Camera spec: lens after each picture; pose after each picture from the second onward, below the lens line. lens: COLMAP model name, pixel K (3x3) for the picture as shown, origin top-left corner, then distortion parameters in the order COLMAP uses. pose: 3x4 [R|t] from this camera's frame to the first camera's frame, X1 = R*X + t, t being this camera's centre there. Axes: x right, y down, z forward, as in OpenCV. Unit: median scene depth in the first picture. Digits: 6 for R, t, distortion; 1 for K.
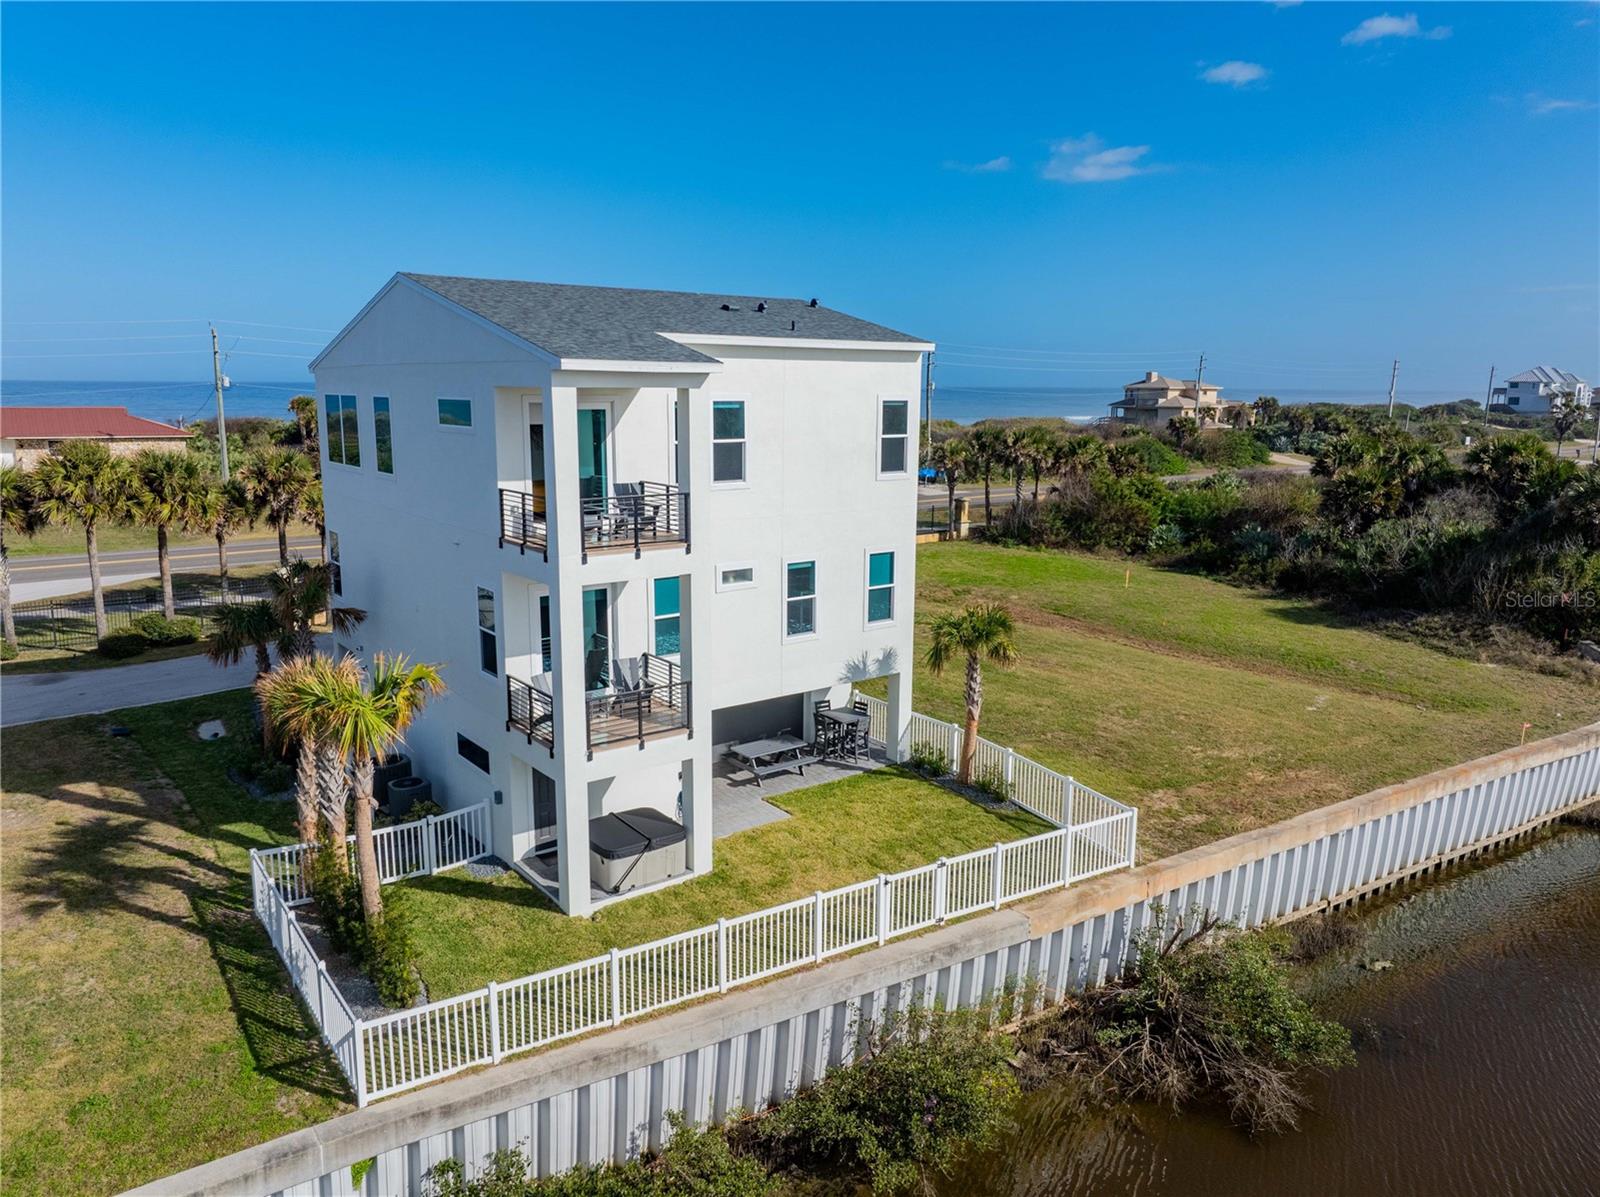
lens RADIAL K [[1122.9, 0, 800.0], [0, 1122.9, 598.5], [0, 0, 1]] dist [-0.004092, -0.001649]
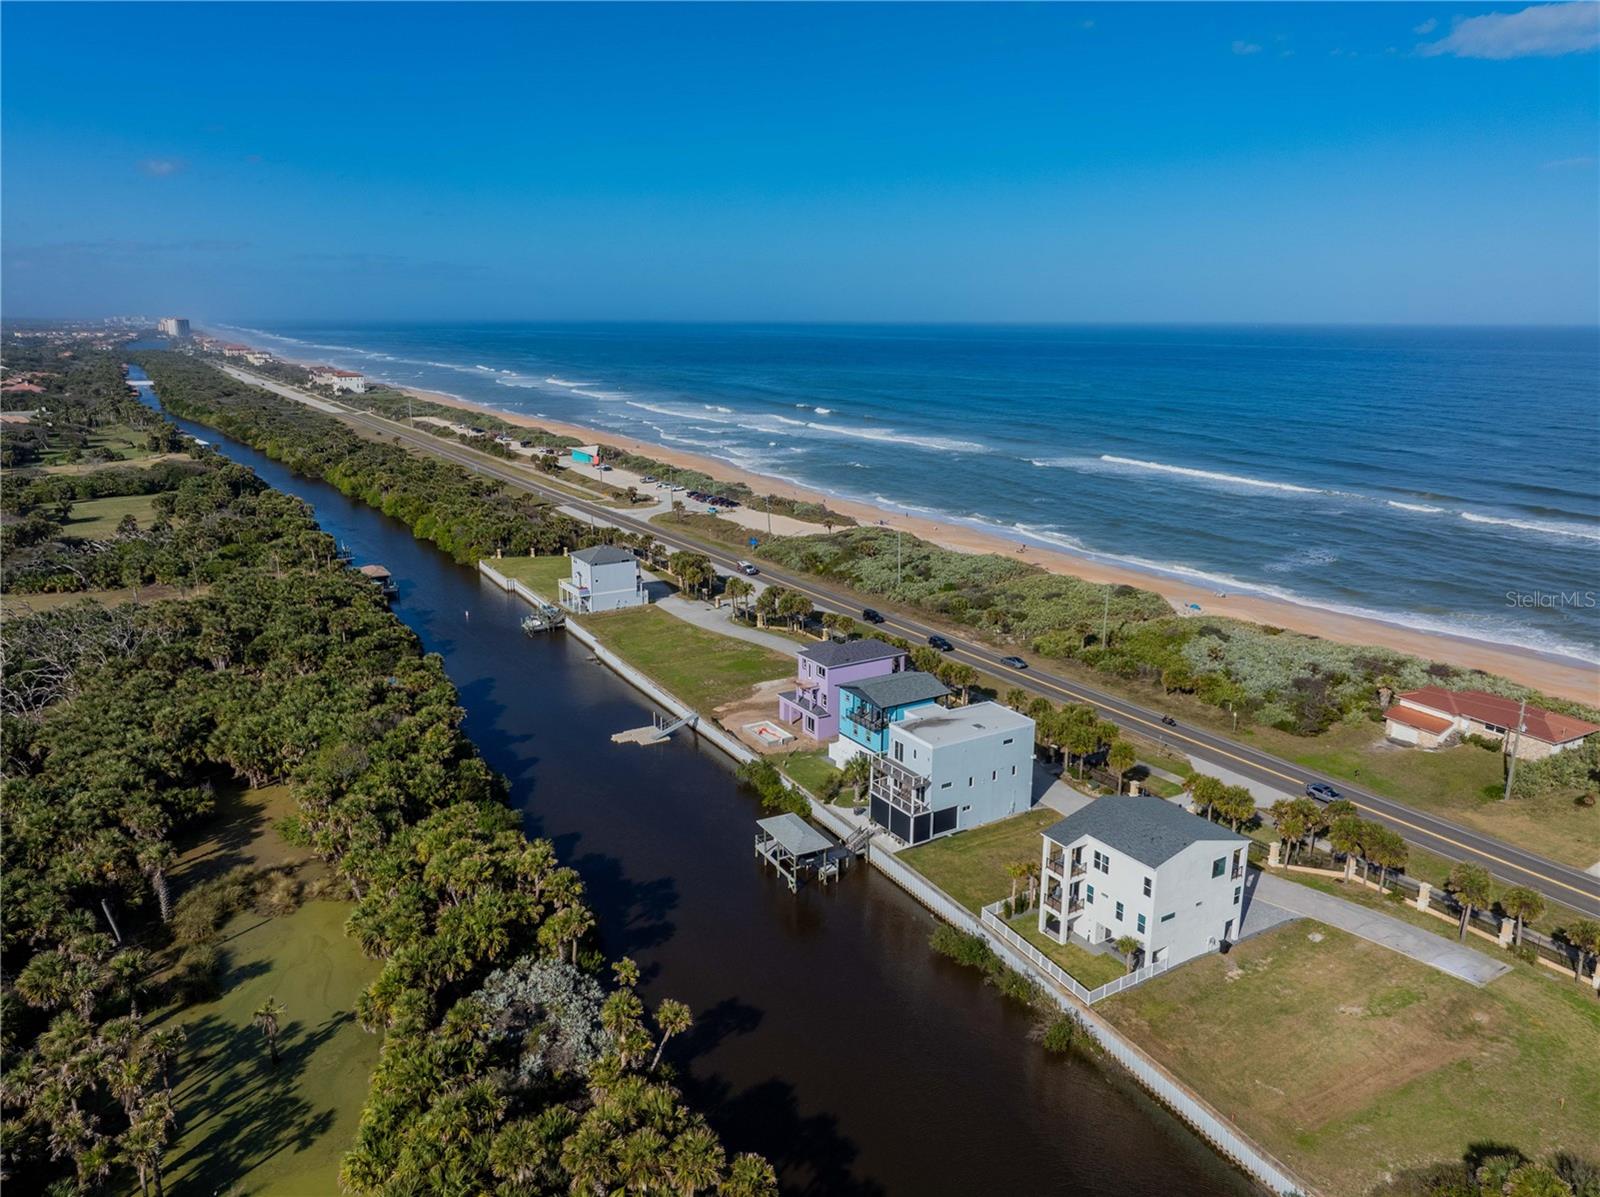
lens RADIAL K [[1121.4, 0, 794.9], [0, 1121.4, 600.4], [0, 0, 1]] dist [0.000296, 0.001332]
pose [[-0.107154, 0.235182, -0.966027, 4.021906], [-0.192092, 0.948417, 0.252203, -1.982485], [0.975509, 0.212591, -0.056450, -0.101432]]
